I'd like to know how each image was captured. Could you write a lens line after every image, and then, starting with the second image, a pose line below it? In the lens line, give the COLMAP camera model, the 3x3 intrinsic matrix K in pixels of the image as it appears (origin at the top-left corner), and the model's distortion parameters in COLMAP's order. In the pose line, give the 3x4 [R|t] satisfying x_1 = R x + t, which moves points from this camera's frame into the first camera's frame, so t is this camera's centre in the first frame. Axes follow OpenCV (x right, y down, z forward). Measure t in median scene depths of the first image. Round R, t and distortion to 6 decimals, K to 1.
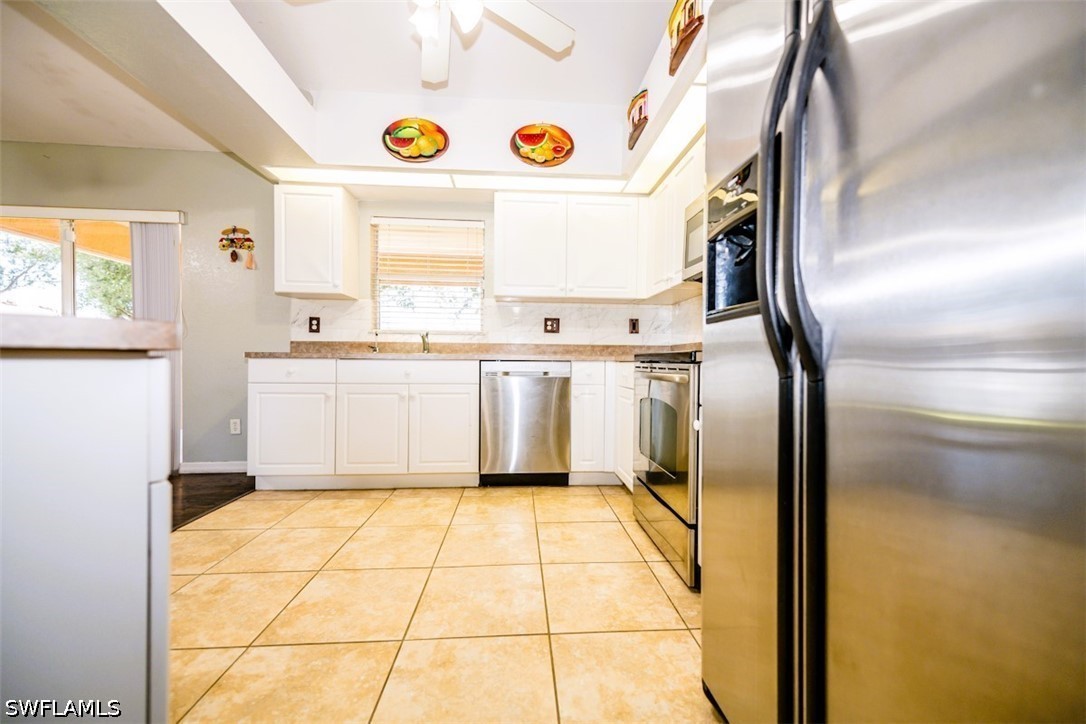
lens RADIAL K [[422.6, 0, 543.6], [0, 422.6, 367.1], [0, 0, 1]] dist [0.022940, -0.004600]
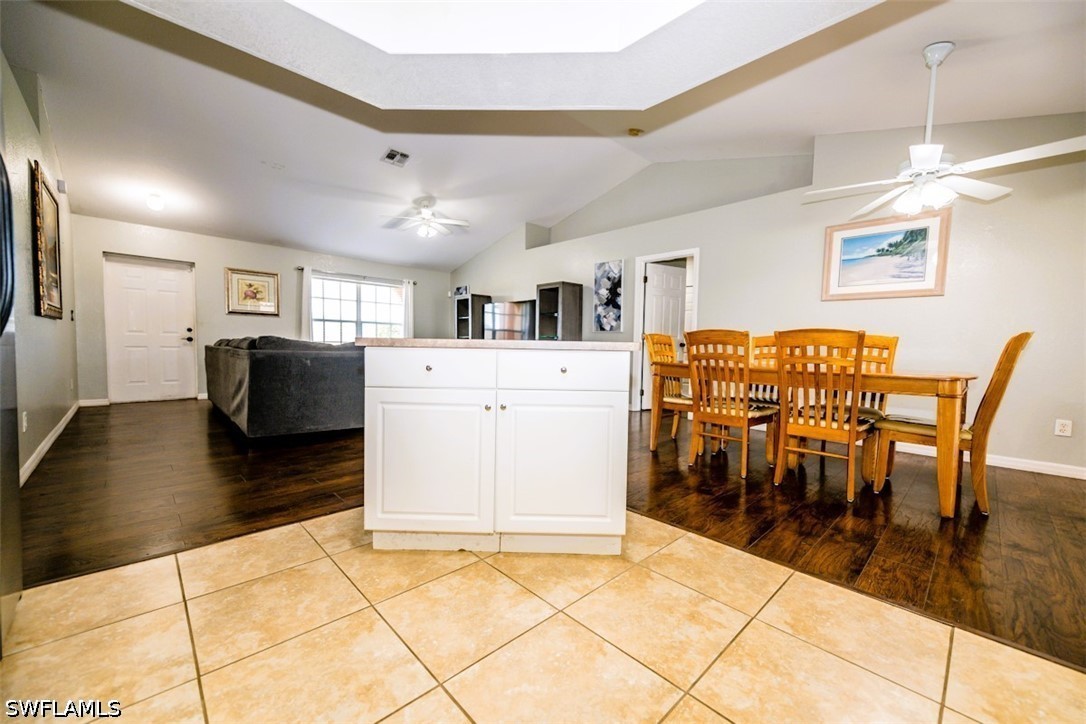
lens RADIAL K [[422.6, 0, 543.6], [0, 422.6, 367.1], [0, 0, 1]] dist [0.022940, -0.004600]
pose [[-0.764974, 0.010224, -0.643980, 0.026838], [-0.035924, 0.997640, 0.058512, -0.022825], [0.643058, 0.067894, -0.762802, 0.843186]]
